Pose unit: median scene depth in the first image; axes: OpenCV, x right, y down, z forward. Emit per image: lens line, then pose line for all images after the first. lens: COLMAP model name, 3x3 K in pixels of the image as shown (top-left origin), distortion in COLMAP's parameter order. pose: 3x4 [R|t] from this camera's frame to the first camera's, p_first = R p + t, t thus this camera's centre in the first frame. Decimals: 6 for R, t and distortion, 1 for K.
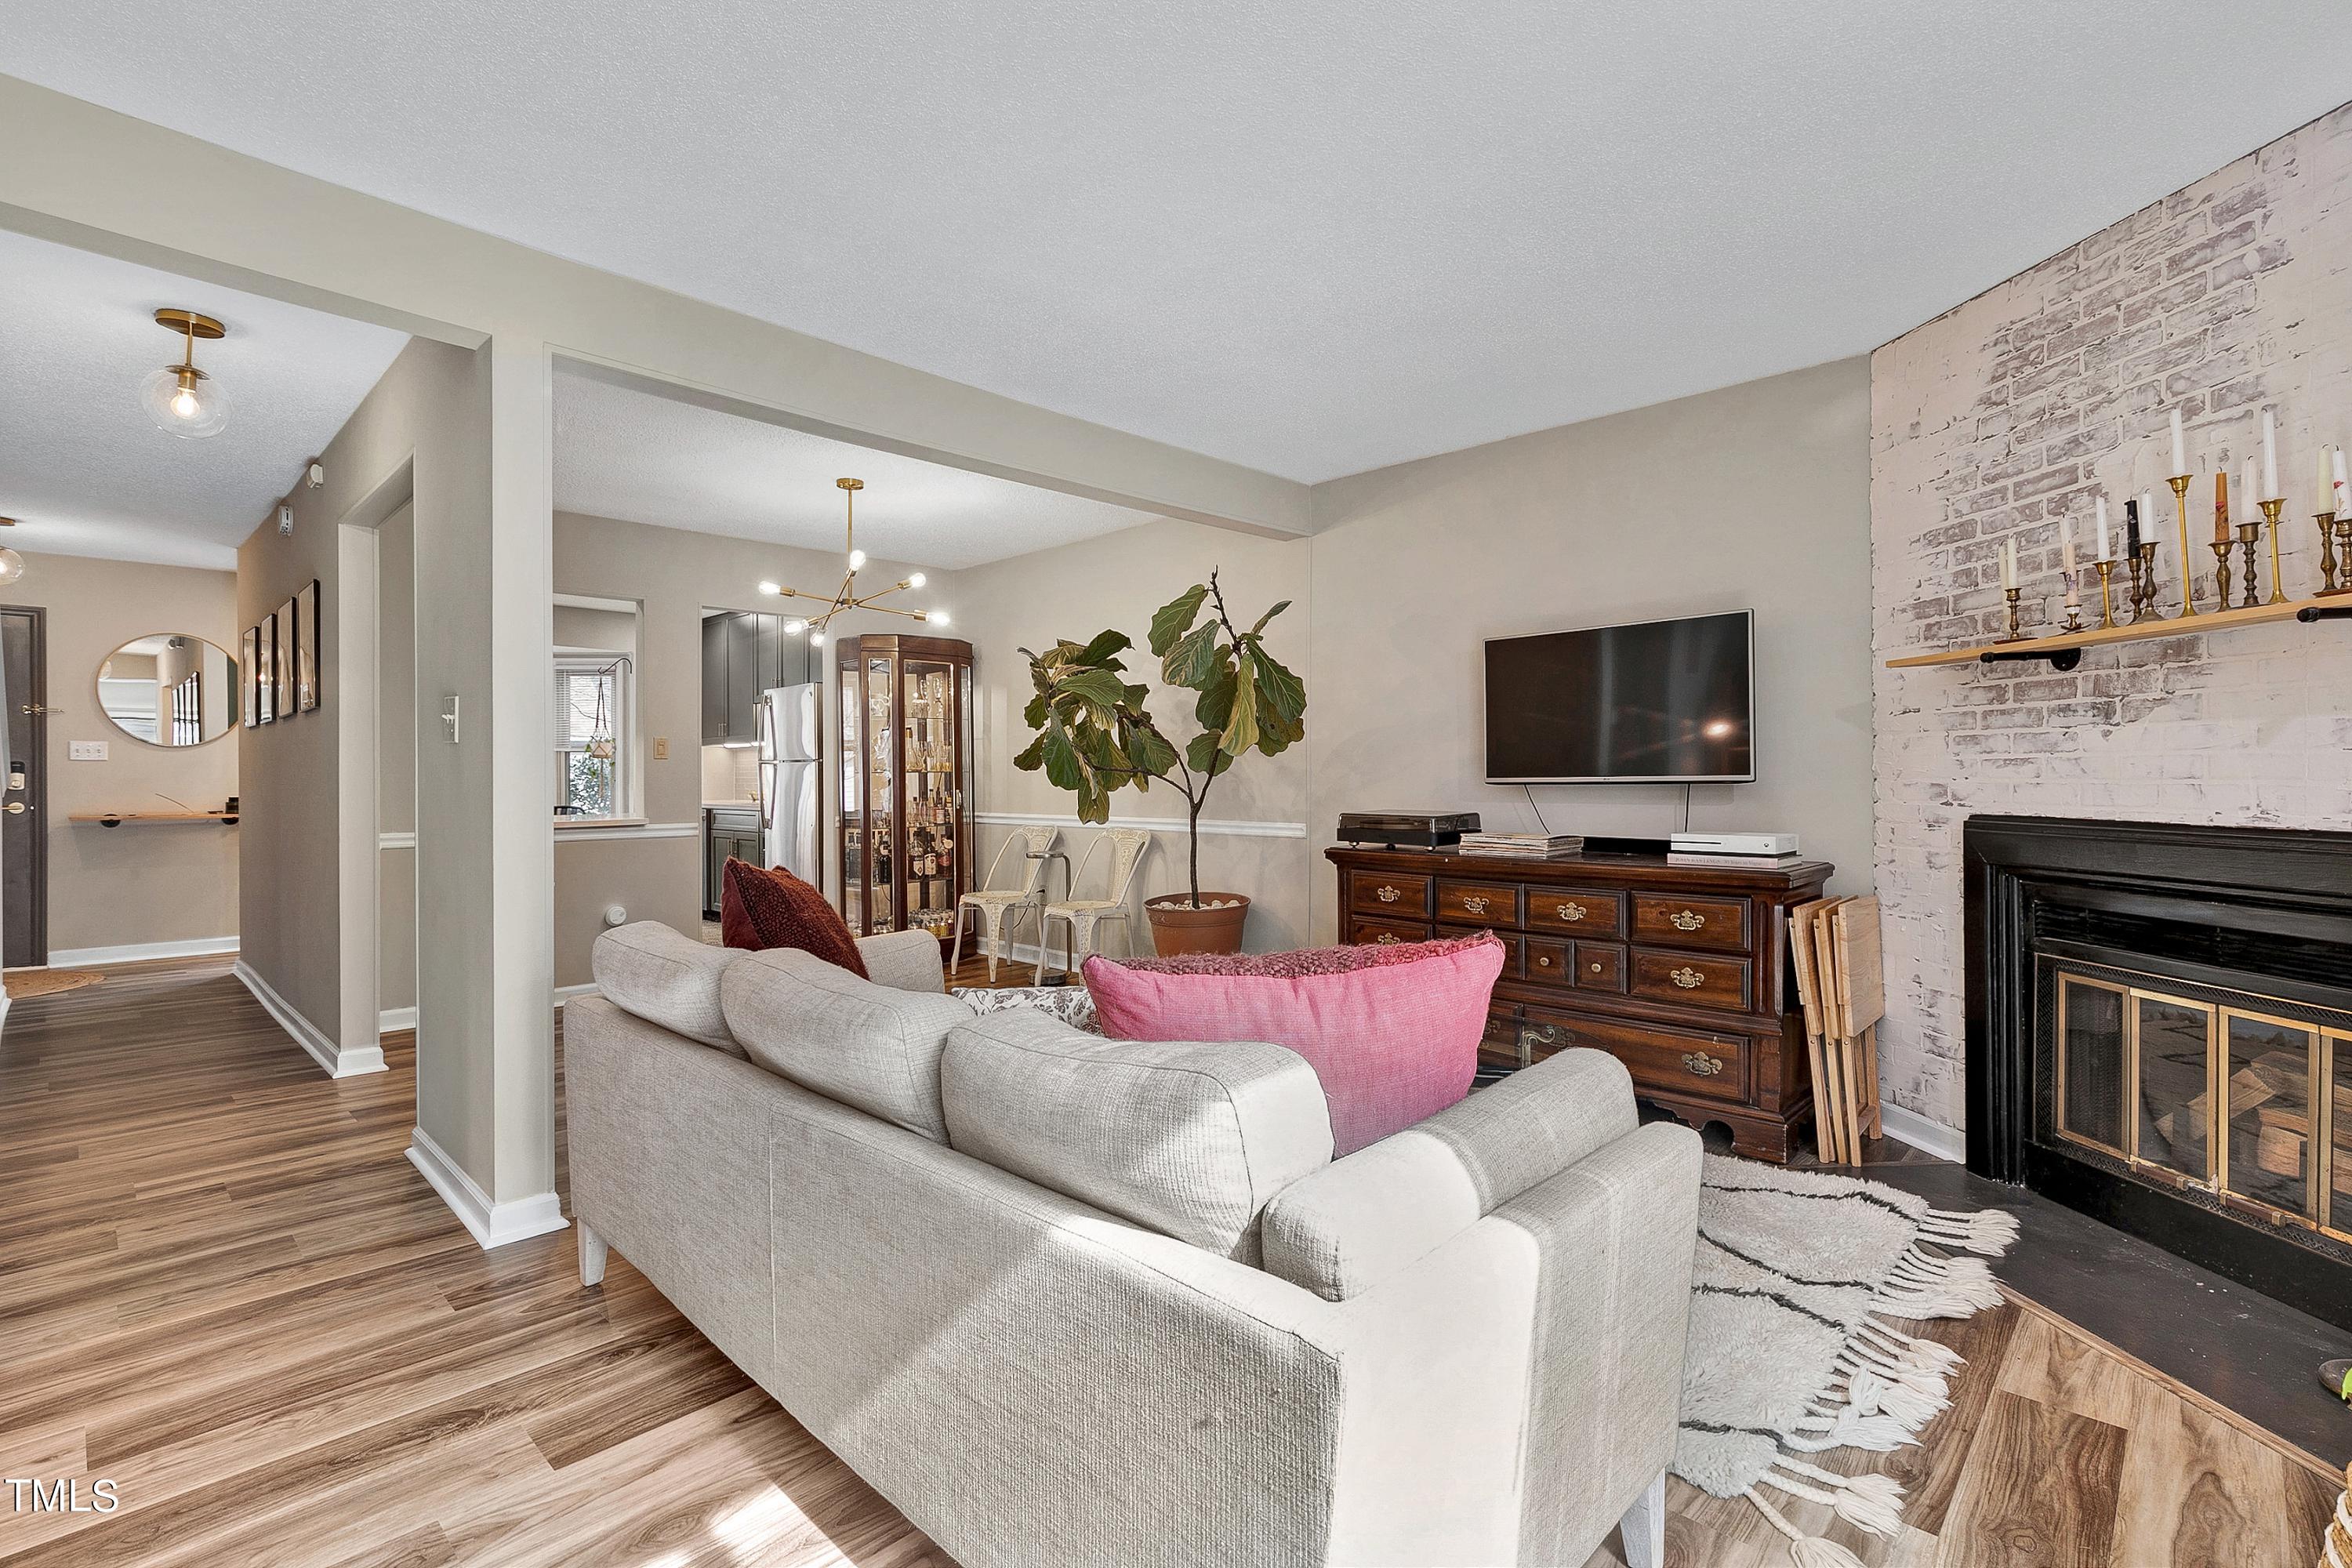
lens RADIAL K [[1073.0, 0, 1167.0], [0, 1073.0, 786.3], [0, 0, 1]] dist [0.009266, -0.001609]
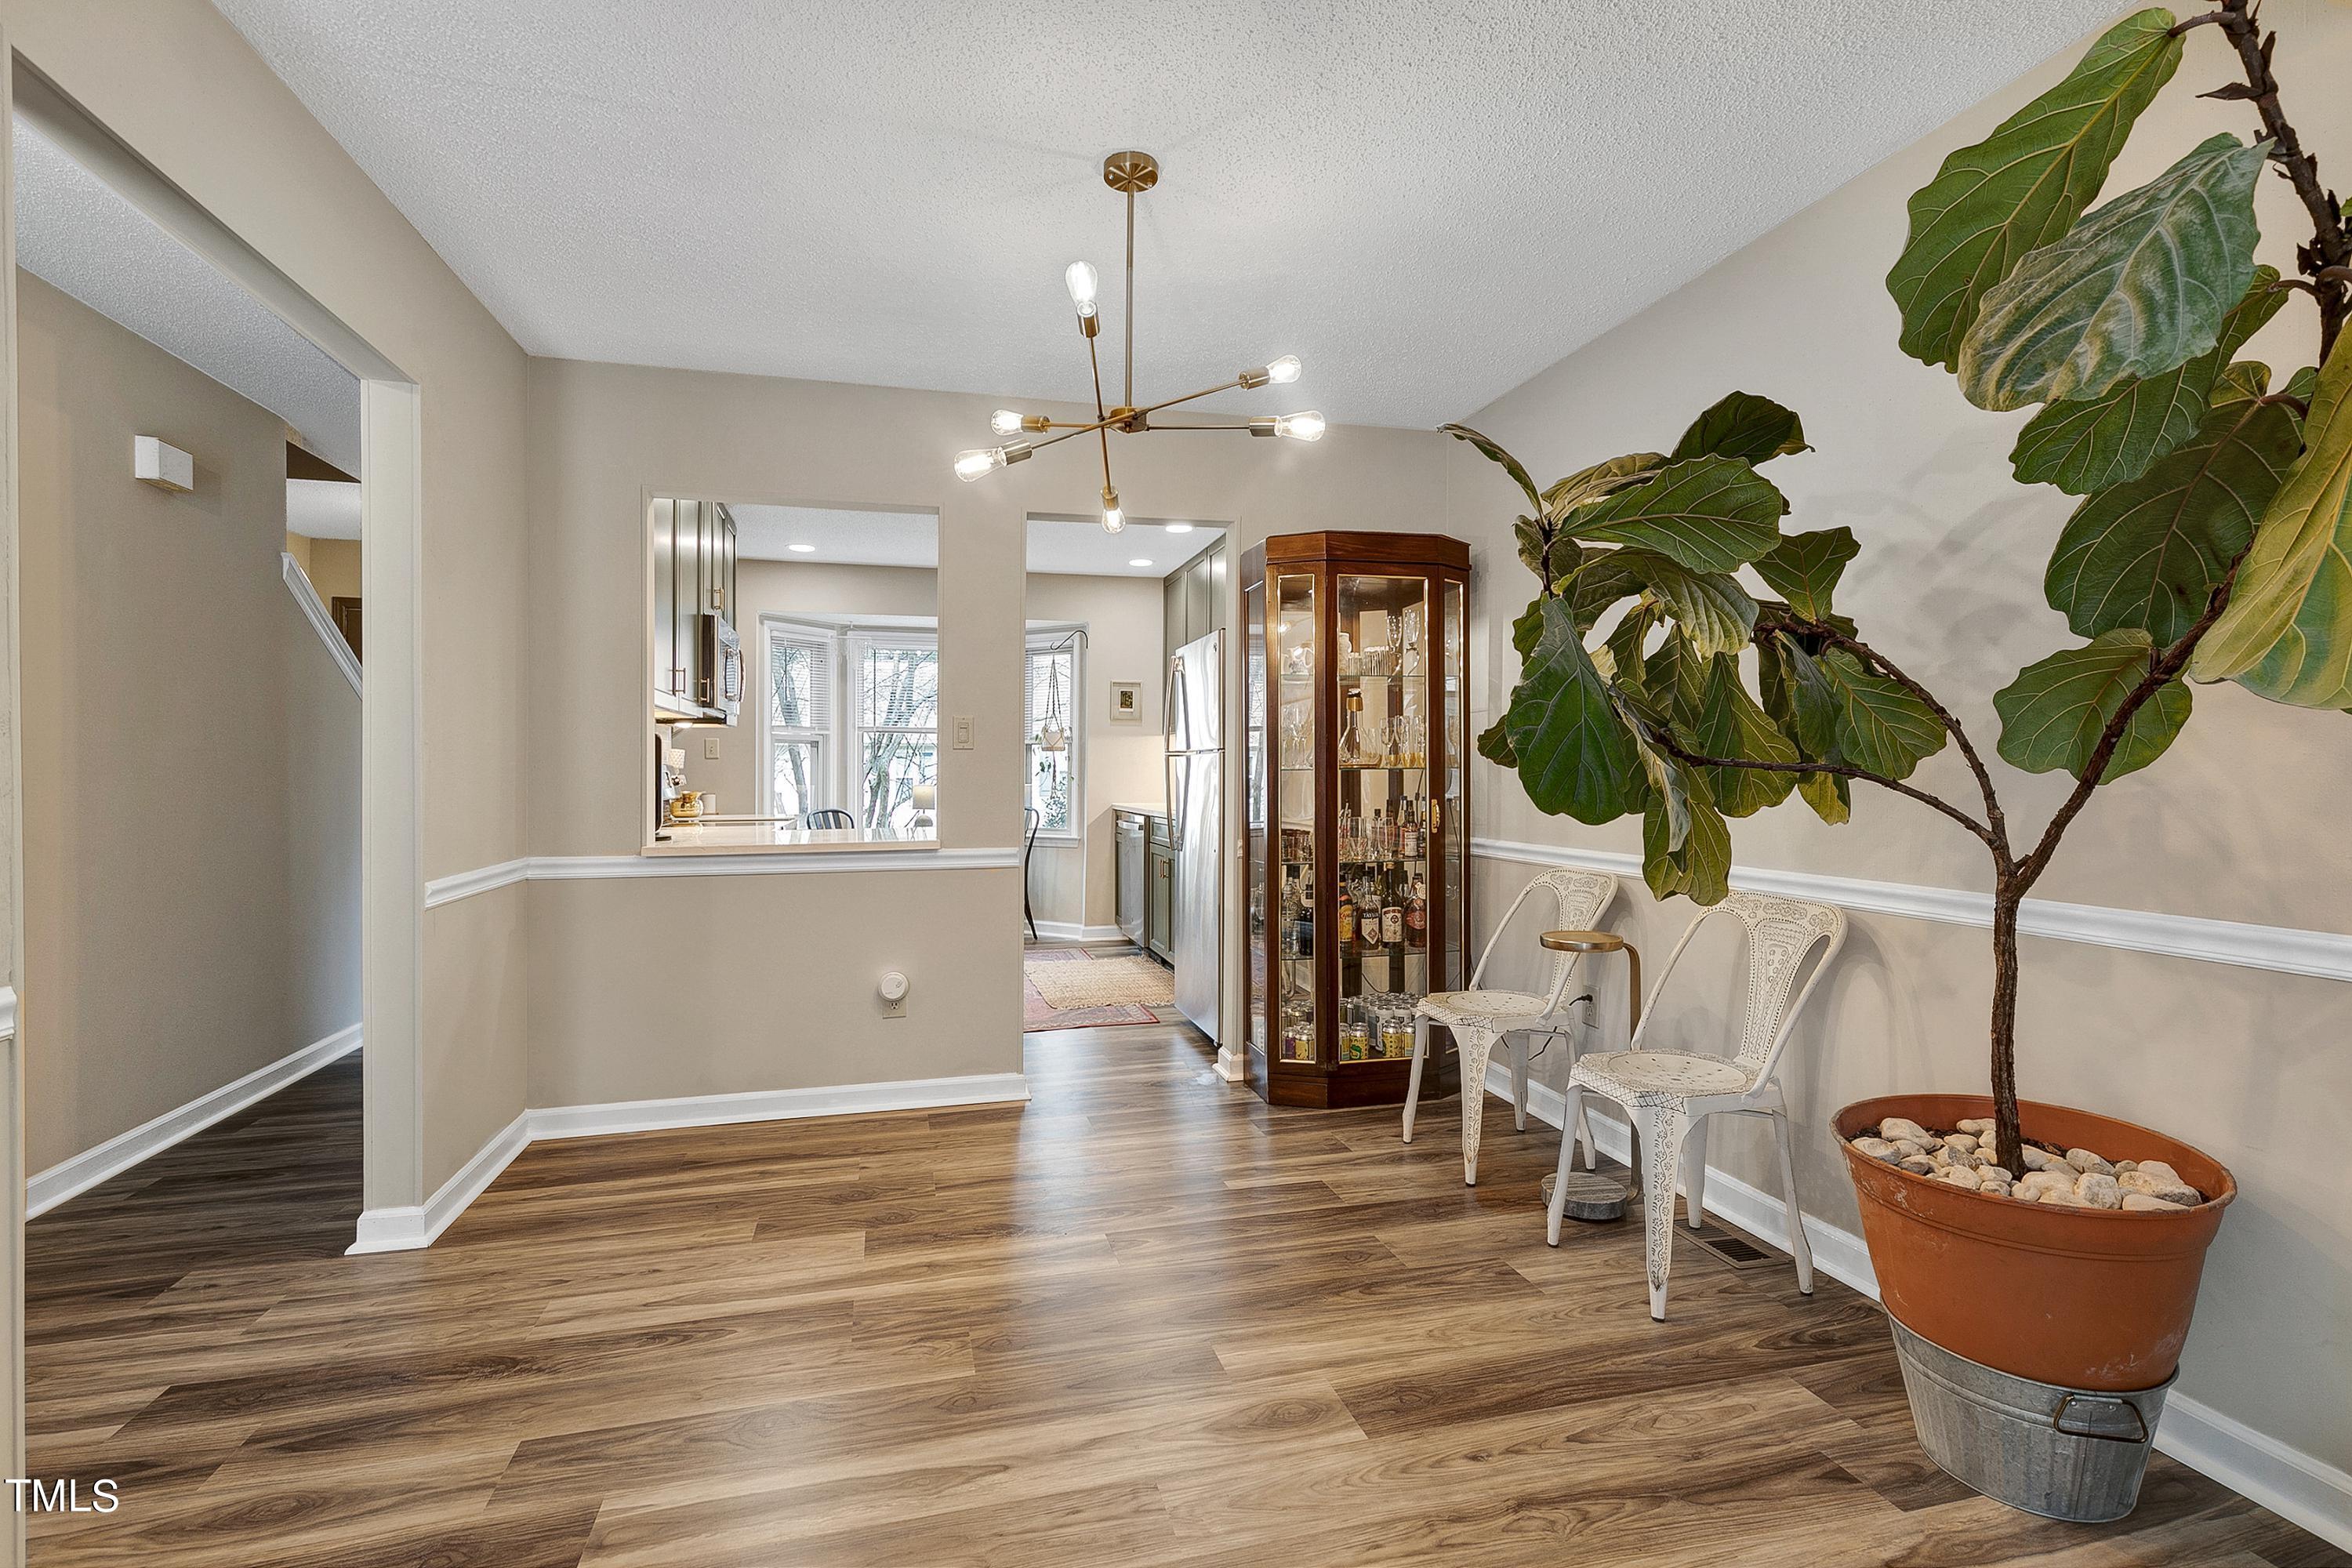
lens RADIAL K [[1073.0, 0, 1169.5], [0, 1073.0, 790.0], [0, 0, 1]] dist [0.009266, -0.001609]
pose [[0.856178, 0.011149, -0.516561, -0.040878], [-0.007198, 0.999928, 0.009651, -0.012807], [0.516632, -0.004544, 0.856196, 0.855689]]
